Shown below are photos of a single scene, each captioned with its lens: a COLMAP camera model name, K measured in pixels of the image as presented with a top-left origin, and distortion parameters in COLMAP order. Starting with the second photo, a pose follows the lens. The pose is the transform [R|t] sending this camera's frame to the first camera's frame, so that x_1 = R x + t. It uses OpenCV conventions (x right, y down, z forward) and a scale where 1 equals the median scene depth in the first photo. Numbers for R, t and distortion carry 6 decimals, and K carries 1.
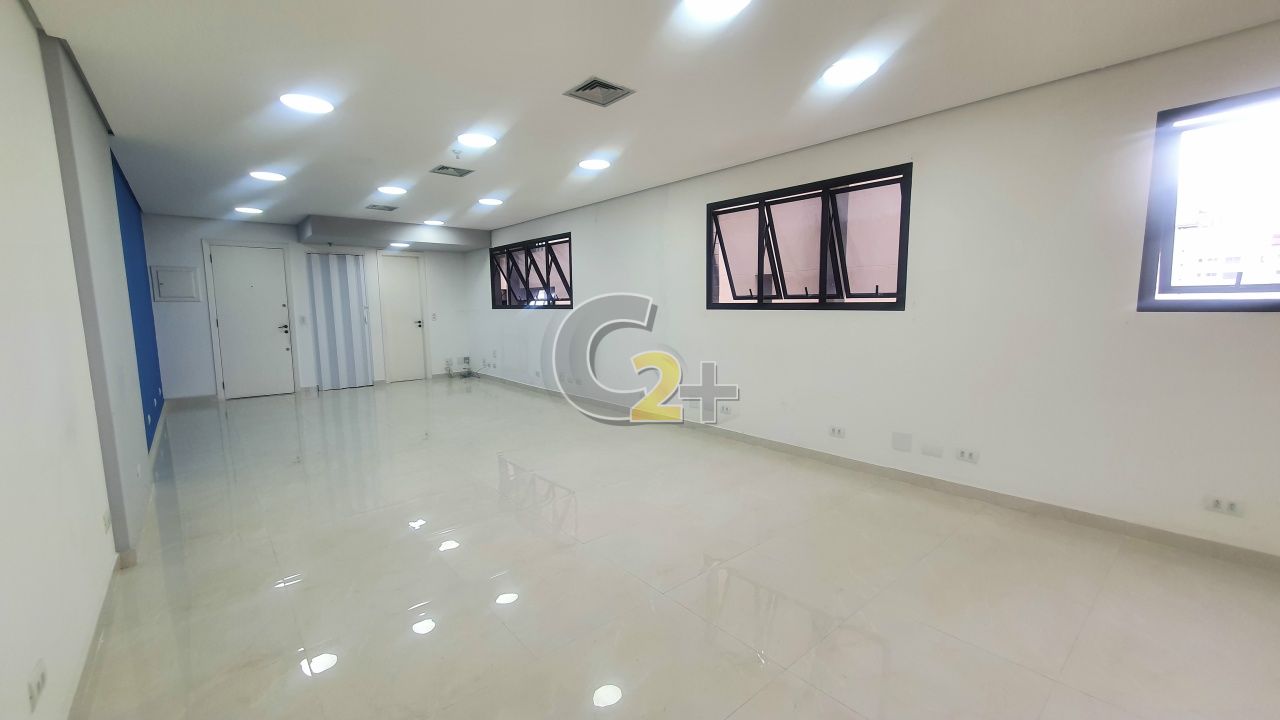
lens RADIAL K [[497.2, 0, 638.0], [0, 497.2, 354.9], [0, 0, 1]] dist [-0.001120, -0.000203]
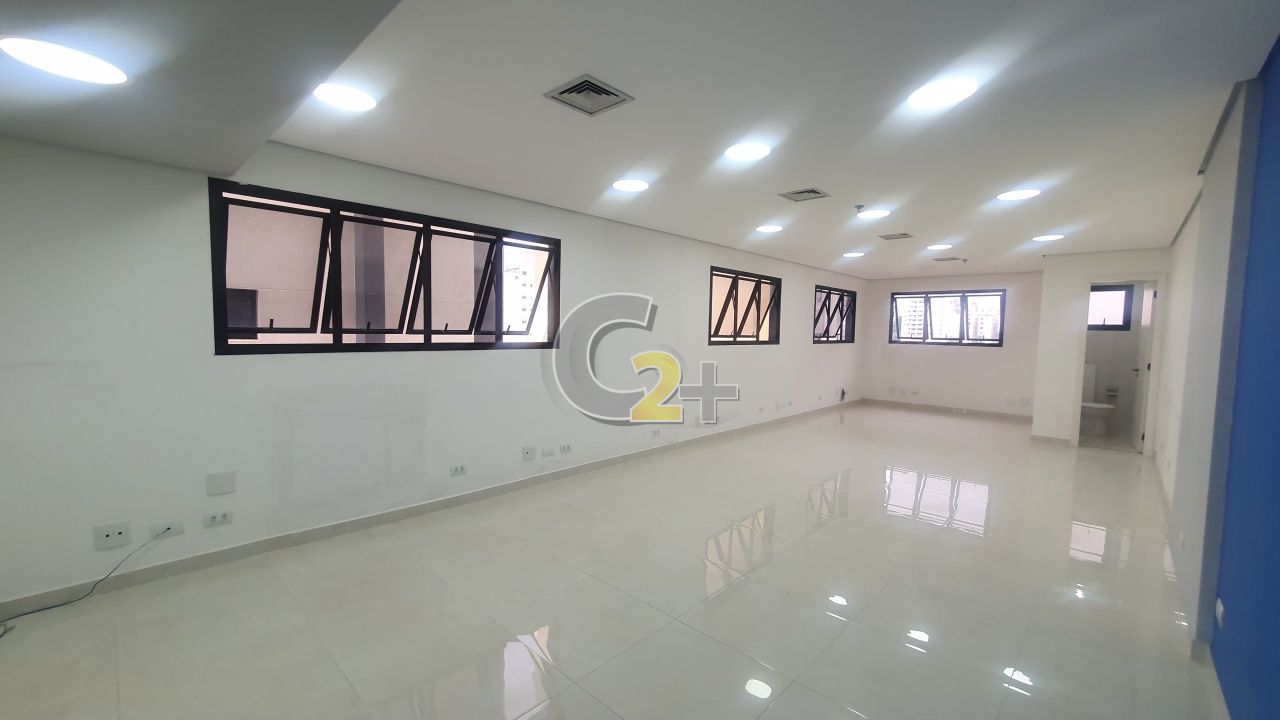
lens RADIAL K [[497.2, 0, 634.4], [0, 497.2, 363.0], [0, 0, 1]] dist [-0.001120, -0.000203]
pose [[-0.075840, -0.033459, 0.996559, -0.722972], [0.108543, 0.993221, 0.041607, -0.076025], [-0.991195, 0.111325, -0.071694, 0.816206]]
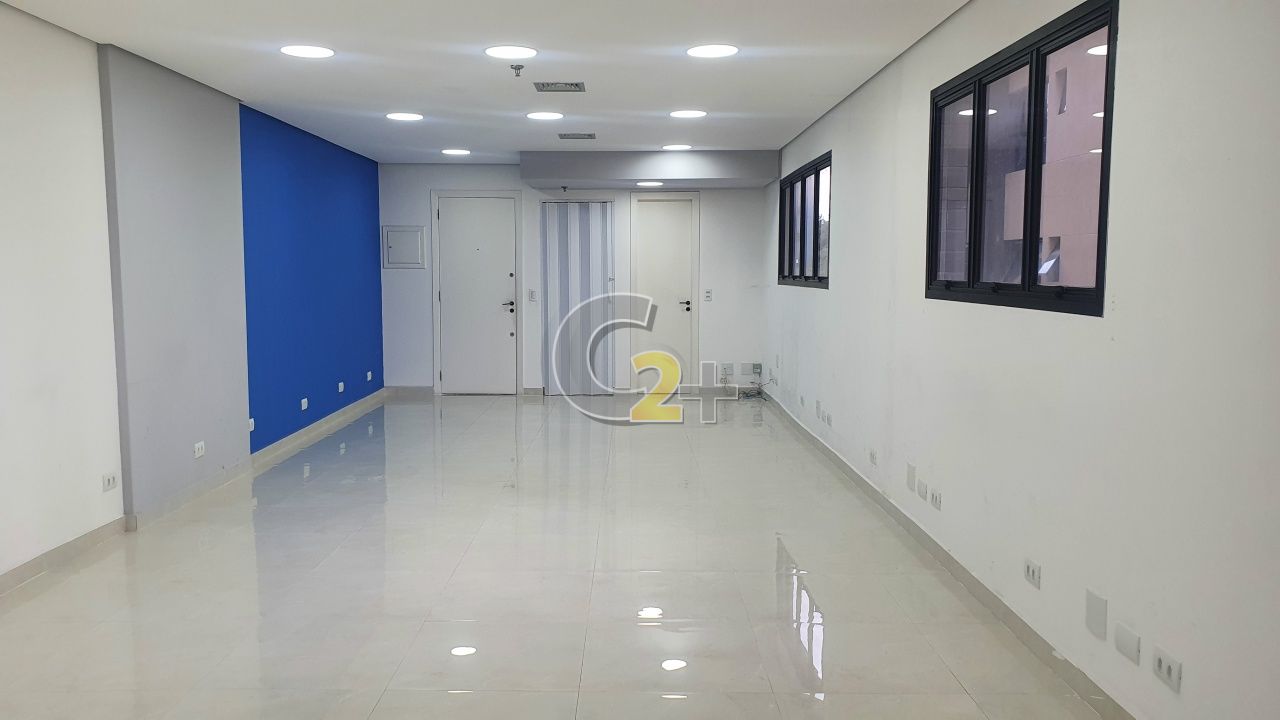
lens RADIAL K [[956.5, 0, 638.7], [0, 956.5, 369.4], [0, 0, 1]] dist [0.092260, 0.000680]
pose [[0.758881, 0.076969, -0.646665, 0.358263], [-0.075038, 0.996712, 0.030574, -0.016918], [0.646892, 0.025322, 0.762161, 0.037957]]
